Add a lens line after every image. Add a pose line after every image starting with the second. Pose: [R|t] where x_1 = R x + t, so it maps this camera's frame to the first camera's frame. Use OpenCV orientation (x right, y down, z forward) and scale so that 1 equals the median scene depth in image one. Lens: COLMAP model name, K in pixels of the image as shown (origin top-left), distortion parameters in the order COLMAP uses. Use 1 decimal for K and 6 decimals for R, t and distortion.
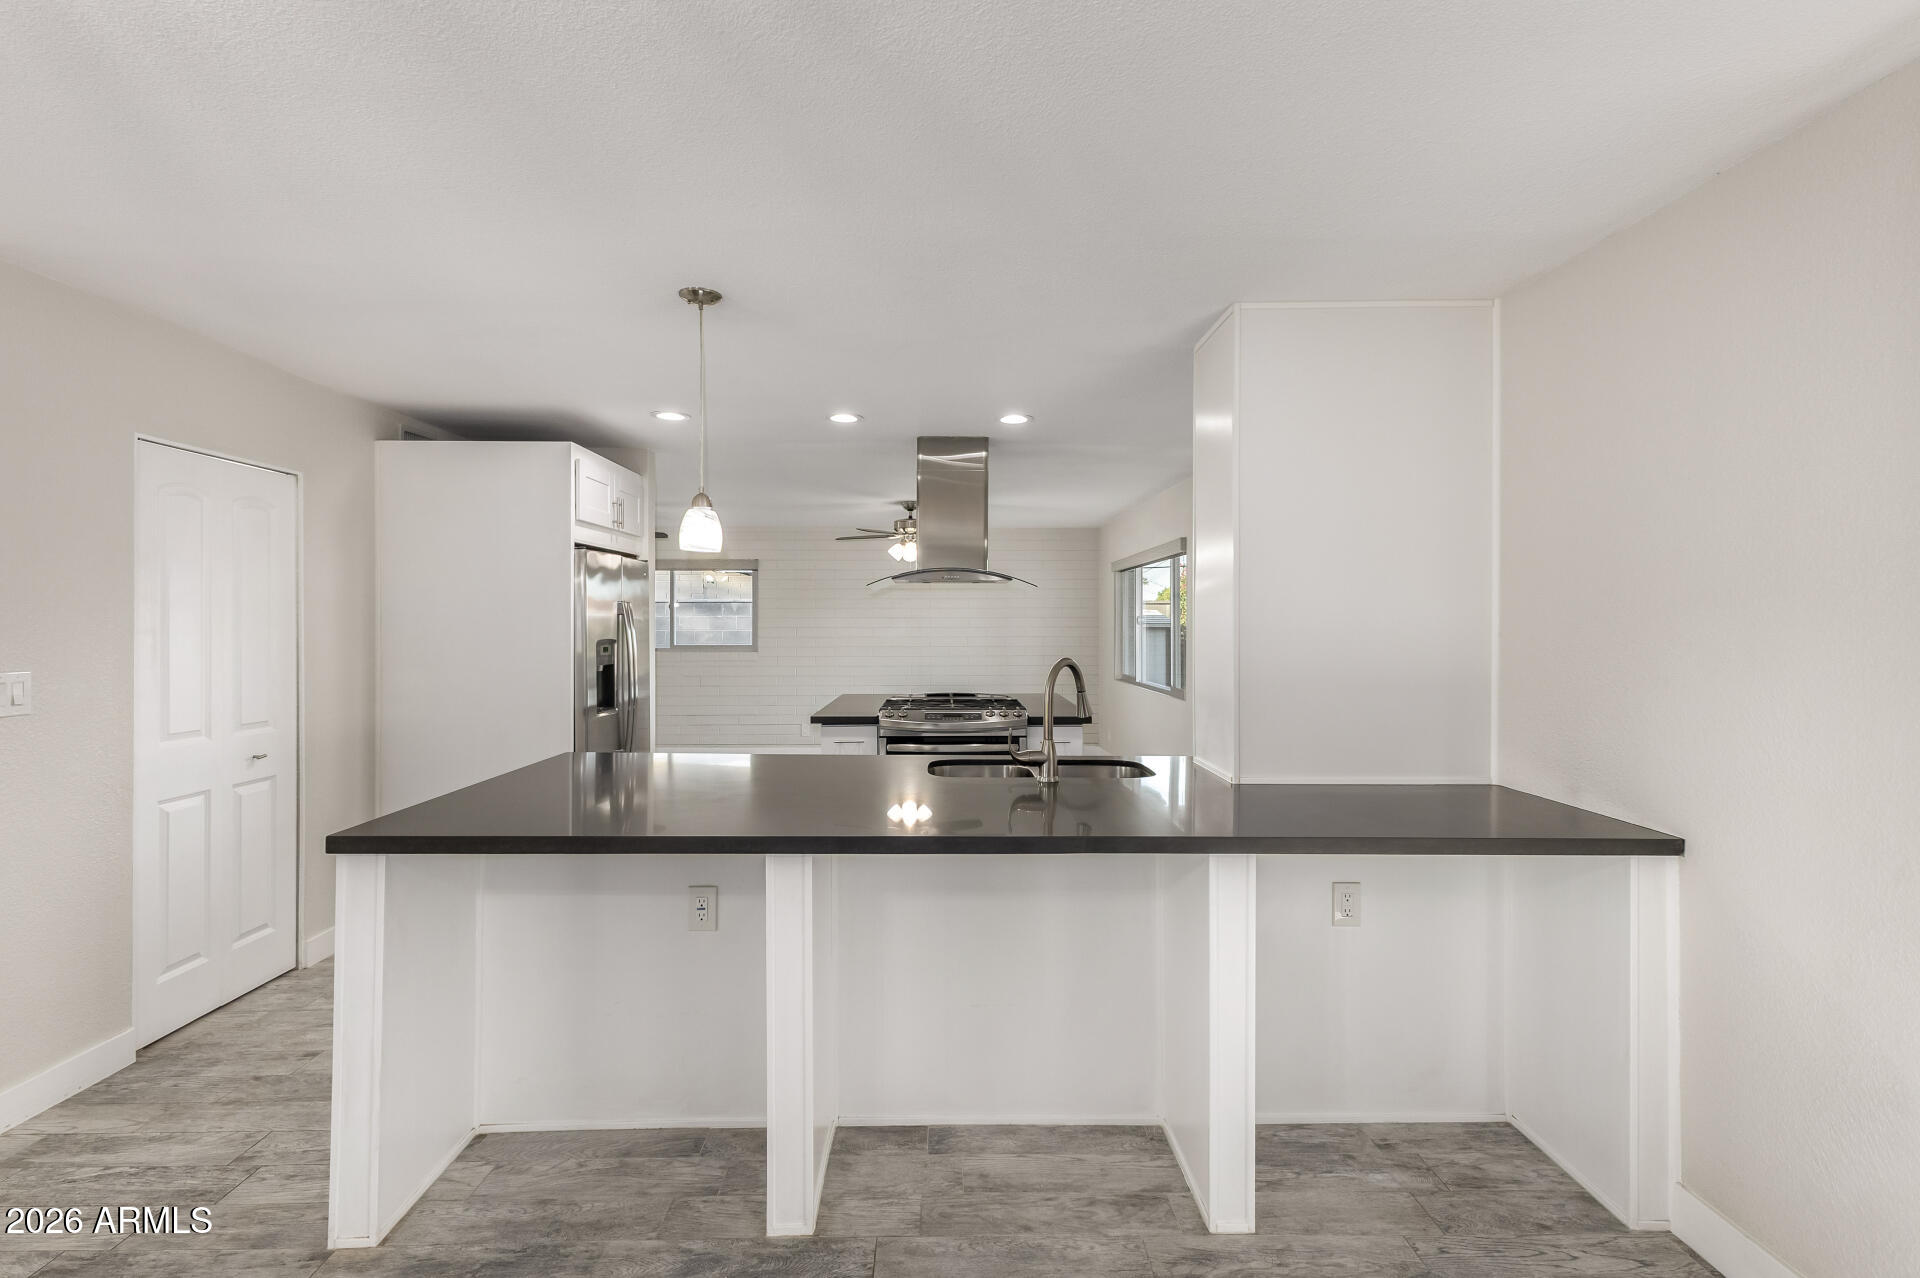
lens RADIAL K [[881.2, 0, 955.8], [0, 881.2, 616.7], [0, 0, 1]] dist [-0.000208, -0.000893]
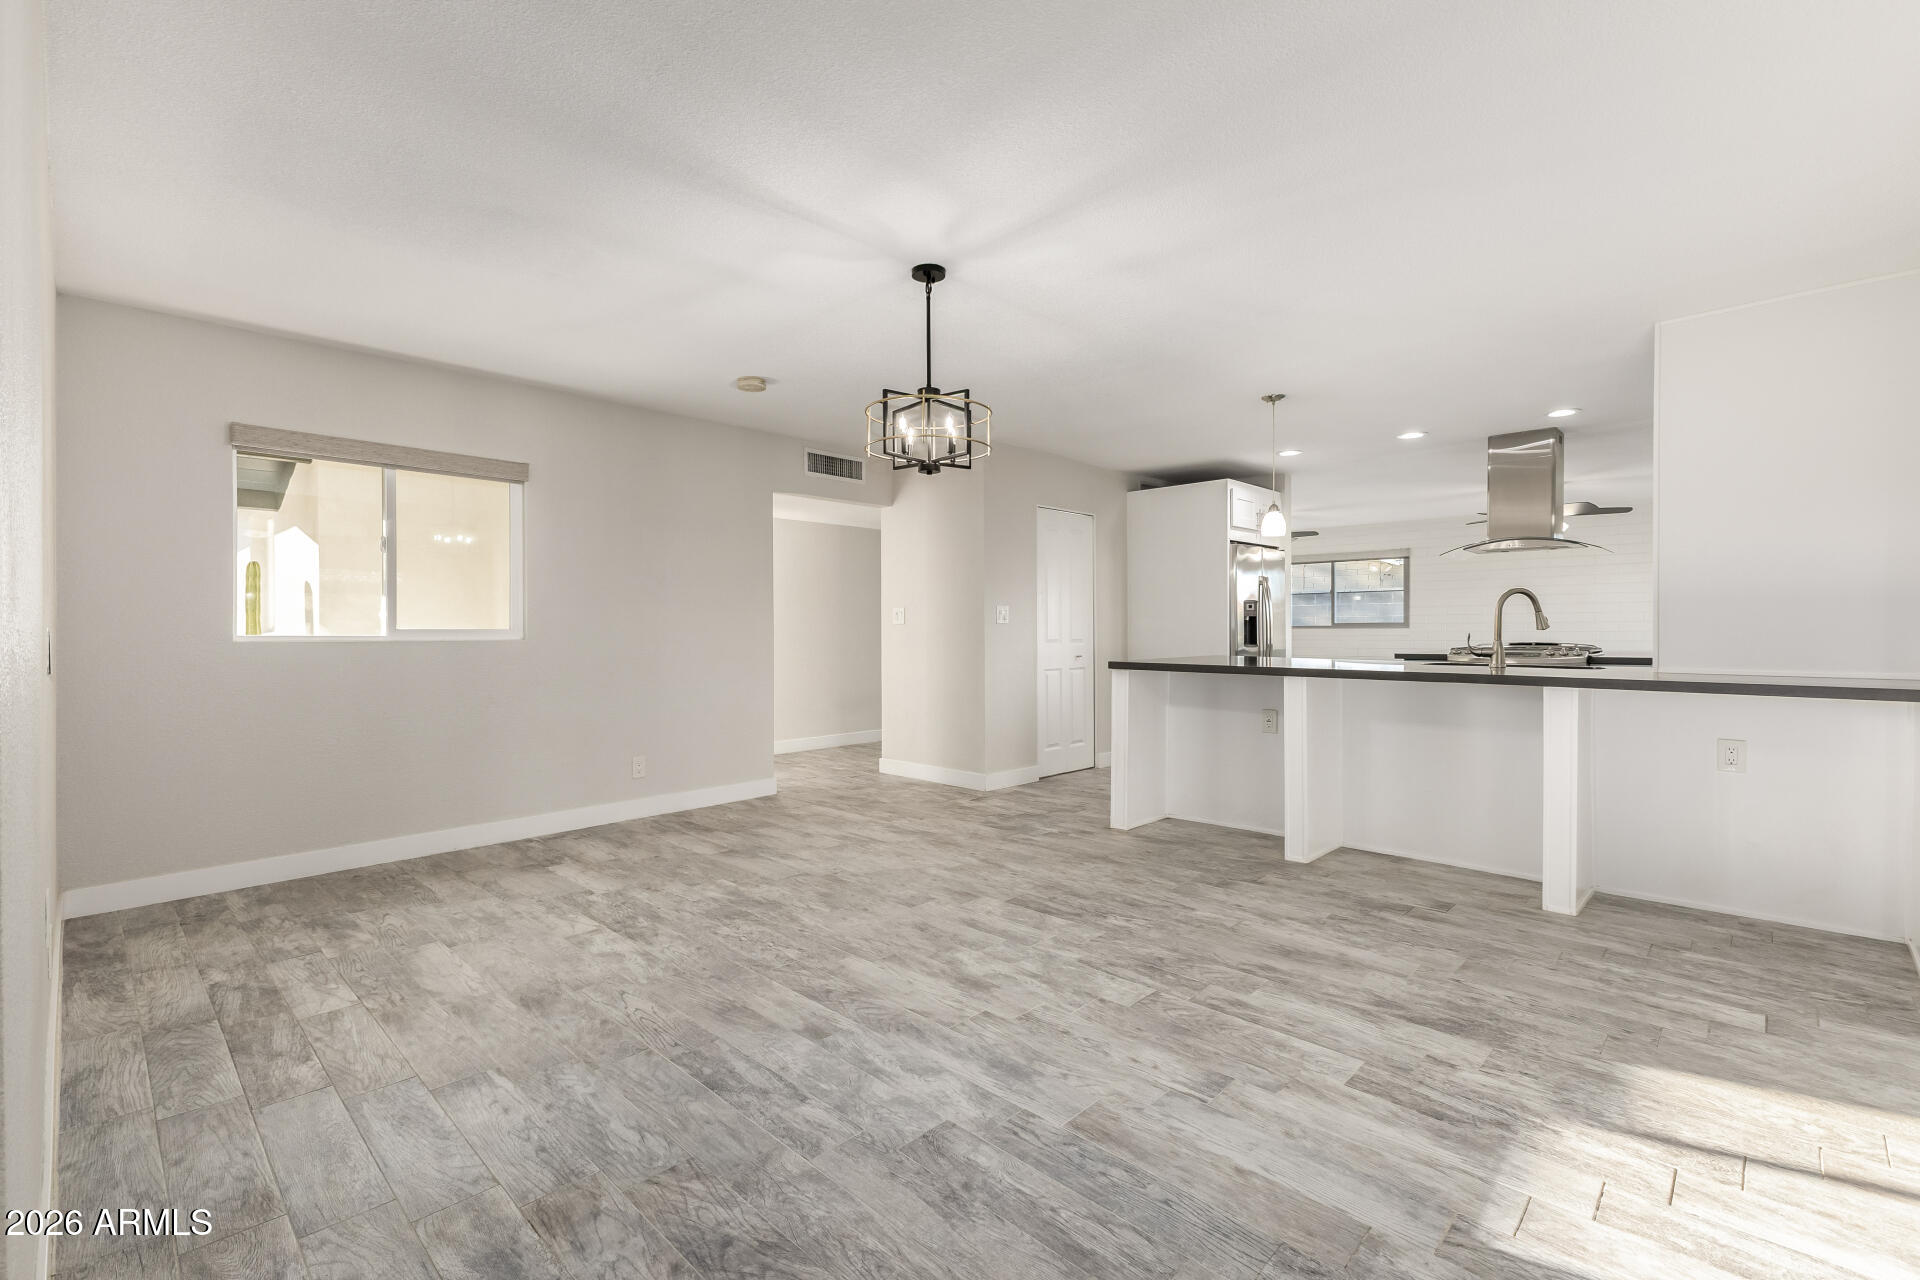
lens RADIAL K [[823.4, 0, 962.7], [0, 823.4, 658.2], [0, 0, 1]] dist [0.000837, 0.000040]
pose [[0.706056, 0.018517, -0.707914, 0.346138], [0.014267, 0.999083, 0.040363, 0.074834], [0.708013, -0.038598, 0.705144, -0.503861]]
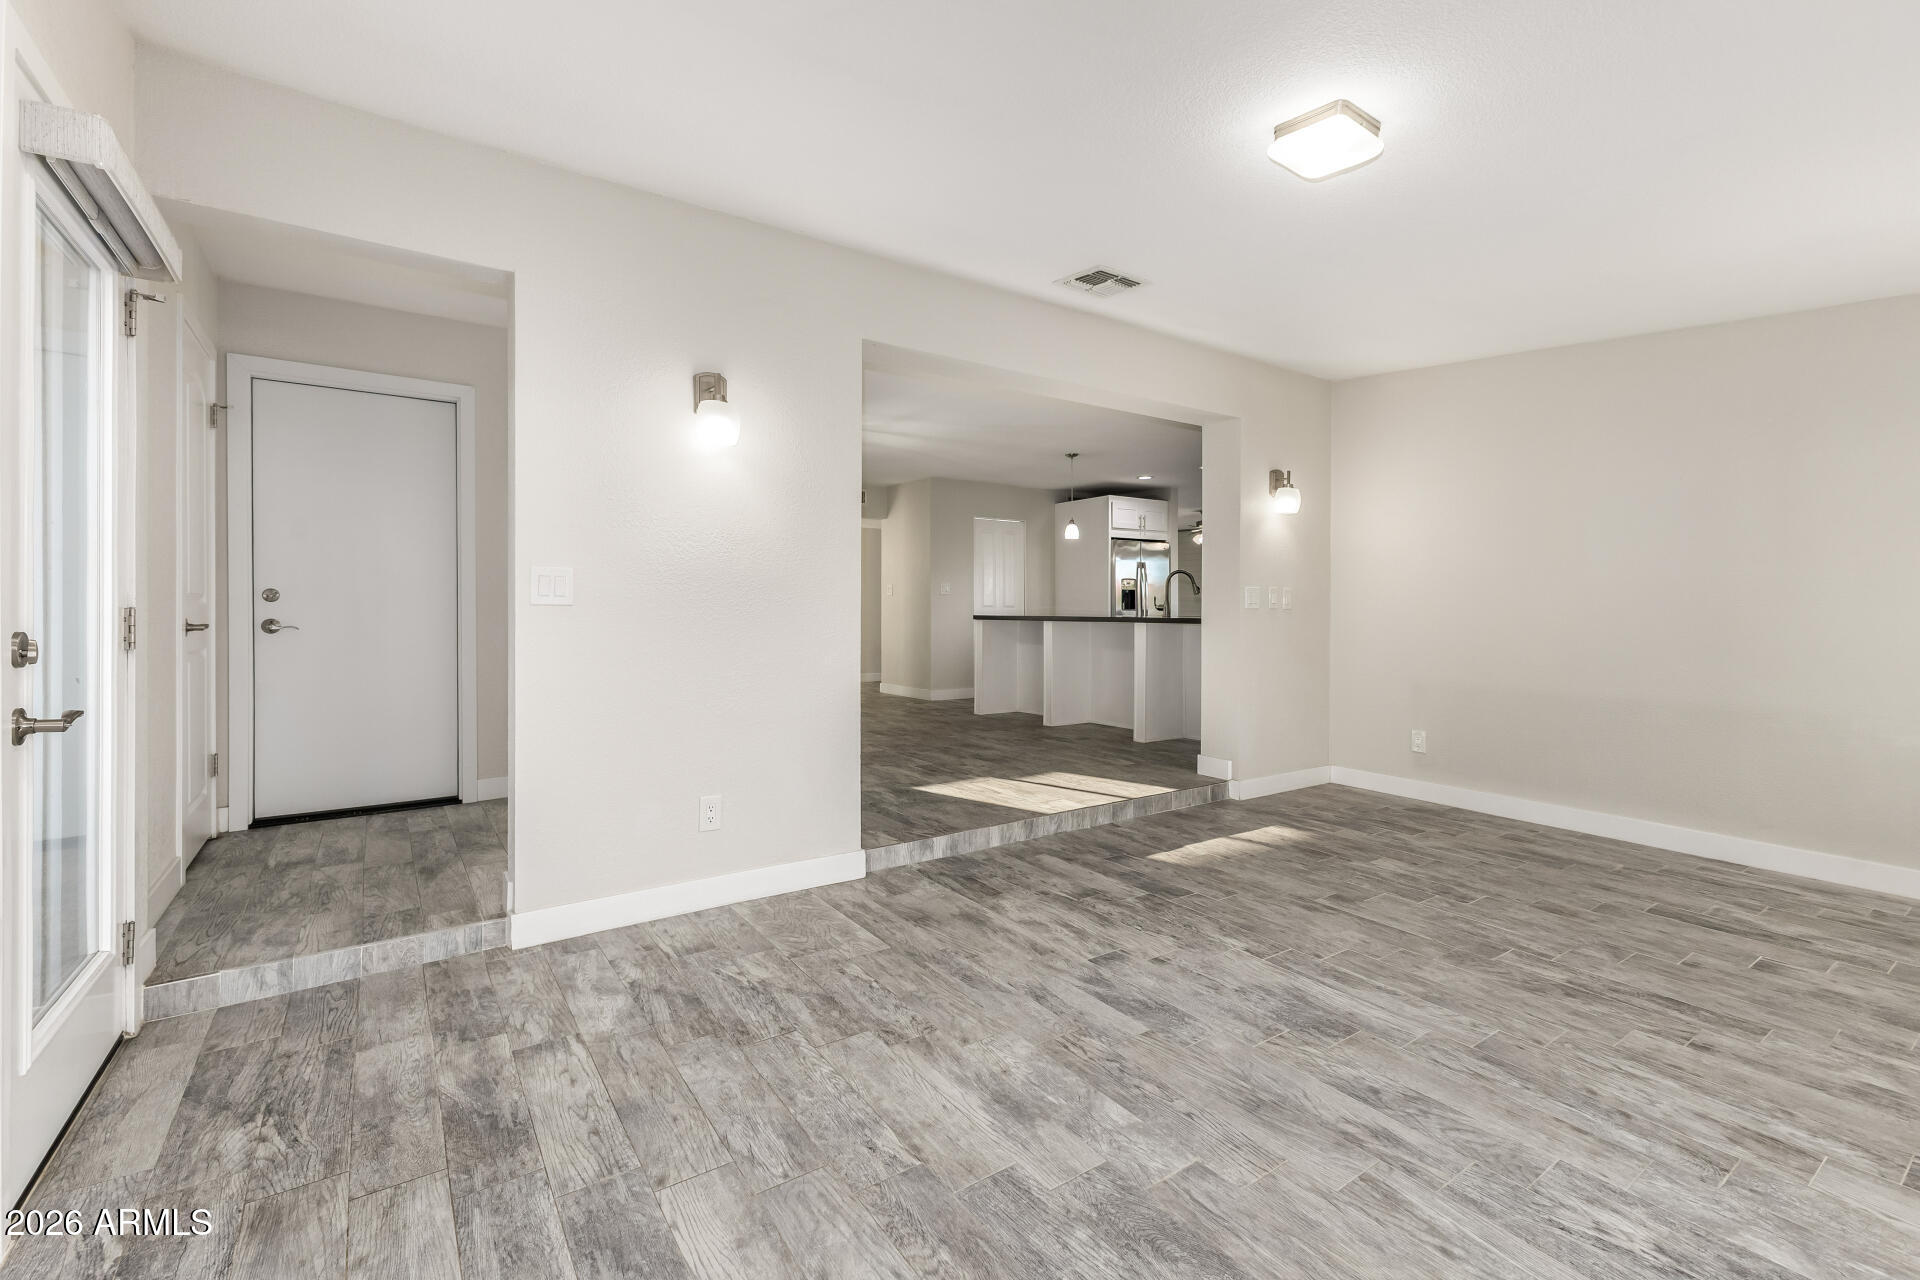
lens RADIAL K [[834.0, 0, 957.6], [0, 834.0, 617.3], [0, 0, 1]] dist [0.016618, -0.000265]
pose [[0.555072, 0.007254, -0.831771, 1.344348], [0.001584, 0.999951, 0.009778, 0.120760], [0.831801, -0.006745, 0.555033, -0.668769]]
